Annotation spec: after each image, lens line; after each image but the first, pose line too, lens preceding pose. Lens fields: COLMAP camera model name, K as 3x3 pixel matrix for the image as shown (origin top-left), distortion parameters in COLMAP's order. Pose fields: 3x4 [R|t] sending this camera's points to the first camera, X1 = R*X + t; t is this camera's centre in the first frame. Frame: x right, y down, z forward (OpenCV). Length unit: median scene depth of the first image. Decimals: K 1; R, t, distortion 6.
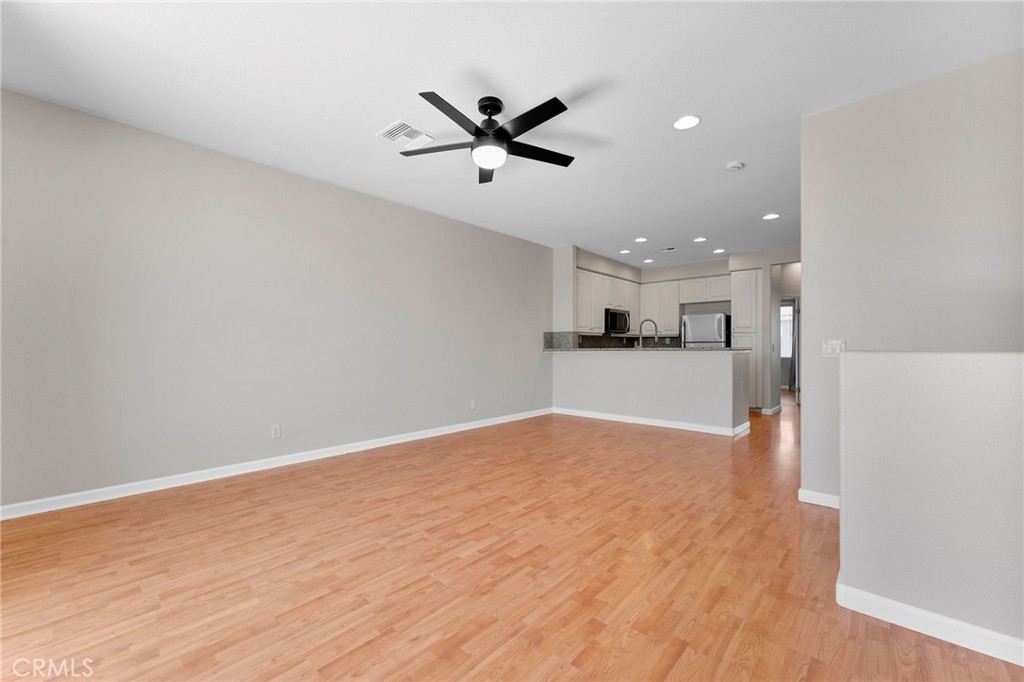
lens RADIAL K [[412.6, 0, 502.9], [0, 412.6, 343.9], [0, 0, 1]] dist [0.000451, 0.000245]
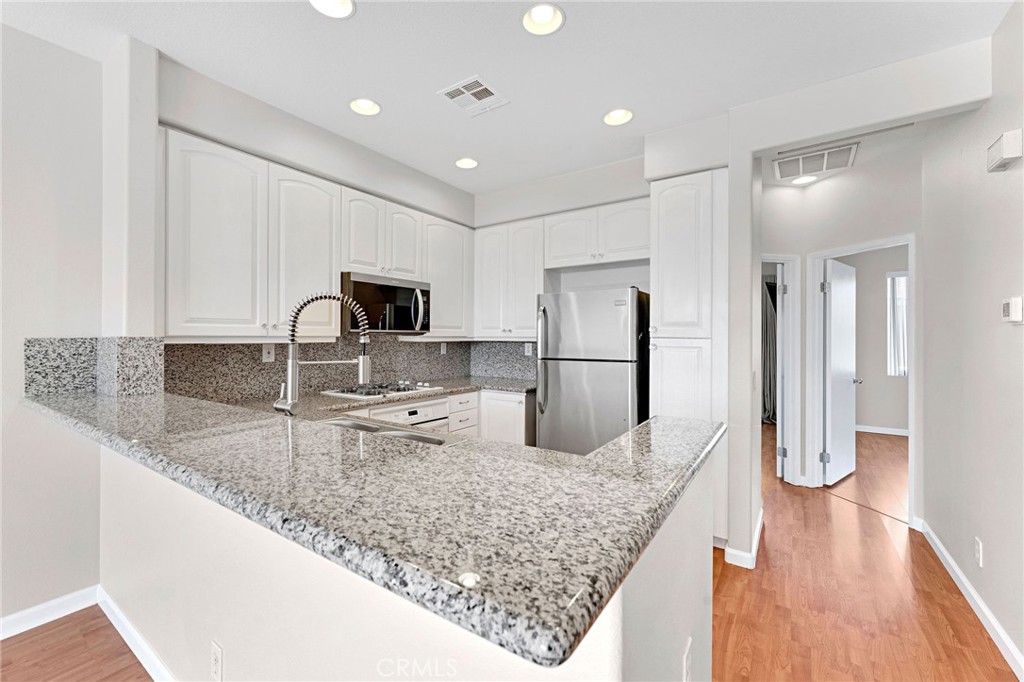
lens RADIAL K [[419.2, 0, 492.2], [0, 419.2, 335.4], [0, 0, 1]] dist [-0.000403, 0.000042]
pose [[0.991610, 0.001730, 0.129257, 0.777535], [-0.002036, 0.999995, 0.002239, -0.065757], [-0.129252, -0.002483, 0.991609, 1.373580]]
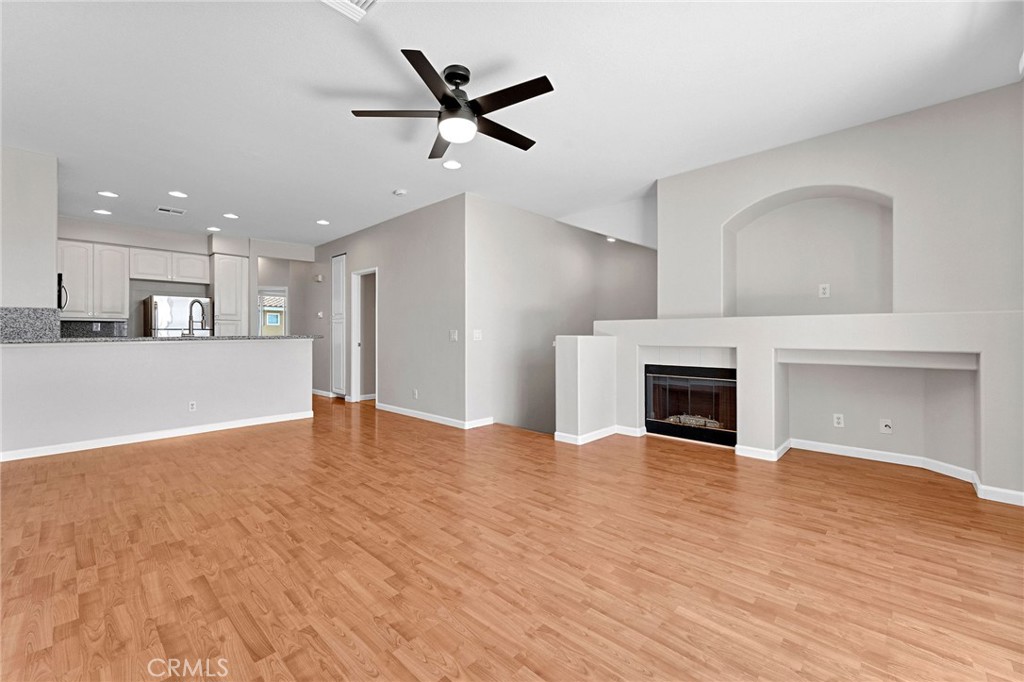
lens RADIAL K [[420.7, 0, 505.6], [0, 420.7, 338.2], [0, 0, 1]] dist [0.001957, -0.000638]
pose [[0.015186, -0.009045, 0.999844, -0.826800], [-0.003411, 0.999953, 0.009097, 0.007116], [-0.999879, -0.003549, 0.015155, 0.740202]]
